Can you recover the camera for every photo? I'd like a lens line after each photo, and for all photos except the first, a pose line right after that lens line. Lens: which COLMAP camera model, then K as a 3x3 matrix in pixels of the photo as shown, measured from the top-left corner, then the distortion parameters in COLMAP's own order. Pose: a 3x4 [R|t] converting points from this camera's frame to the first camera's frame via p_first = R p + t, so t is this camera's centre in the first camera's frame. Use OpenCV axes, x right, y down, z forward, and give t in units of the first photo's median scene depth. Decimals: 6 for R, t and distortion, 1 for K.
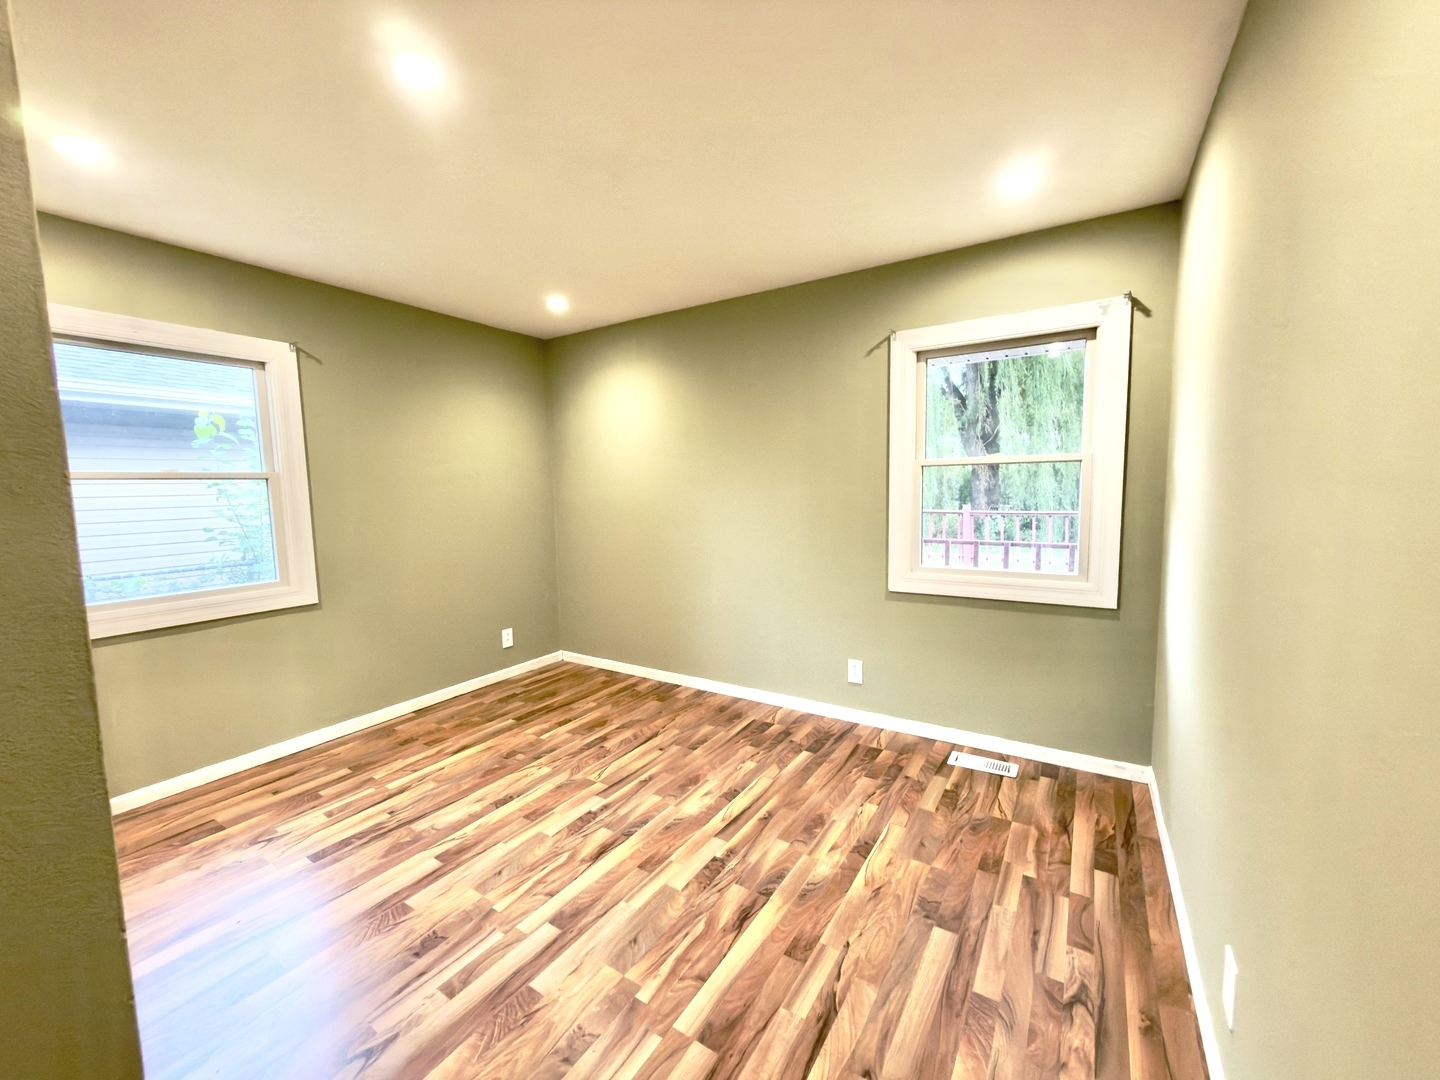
lens RADIAL K [[578.6, 0, 722.3], [0, 578.6, 540.2], [0, 0, 1]] dist [0.001427, -0.000378]
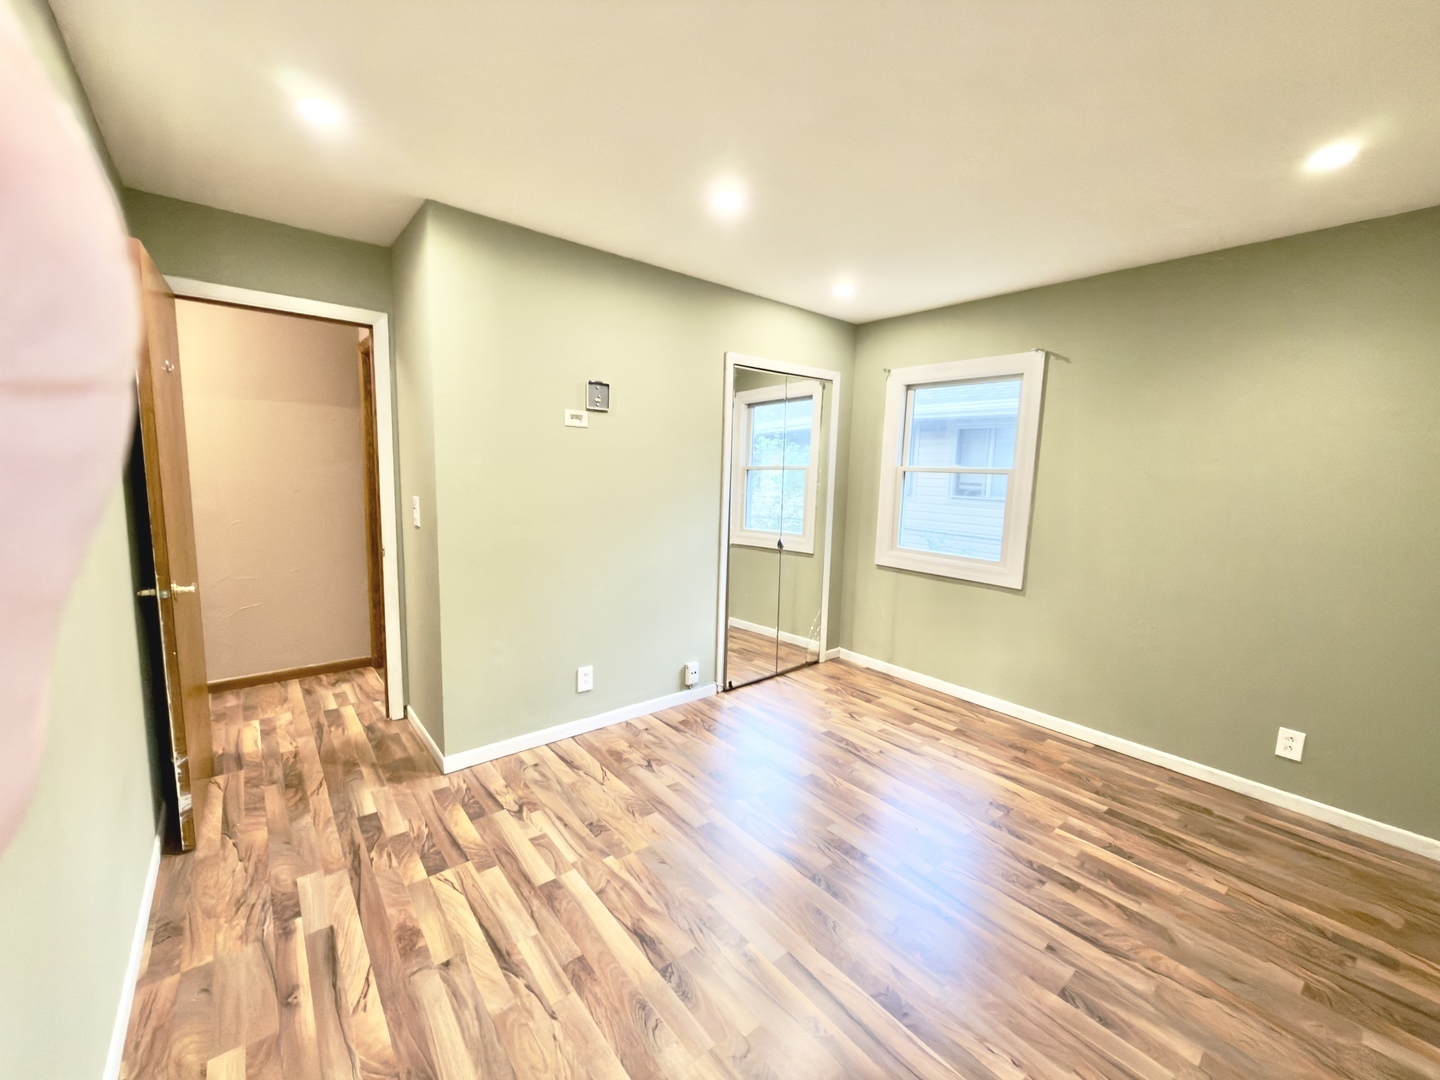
lens RADIAL K [[578.6, 0, 721.3], [0, 578.6, 539.2], [0, 0, 1]] dist [0.001427, -0.000378]
pose [[-0.312054, 0.126766, -0.941569, 0.600598], [-0.114834, 0.978760, 0.169832, -0.127309], [0.943099, 0.161121, -0.290869, 0.952022]]
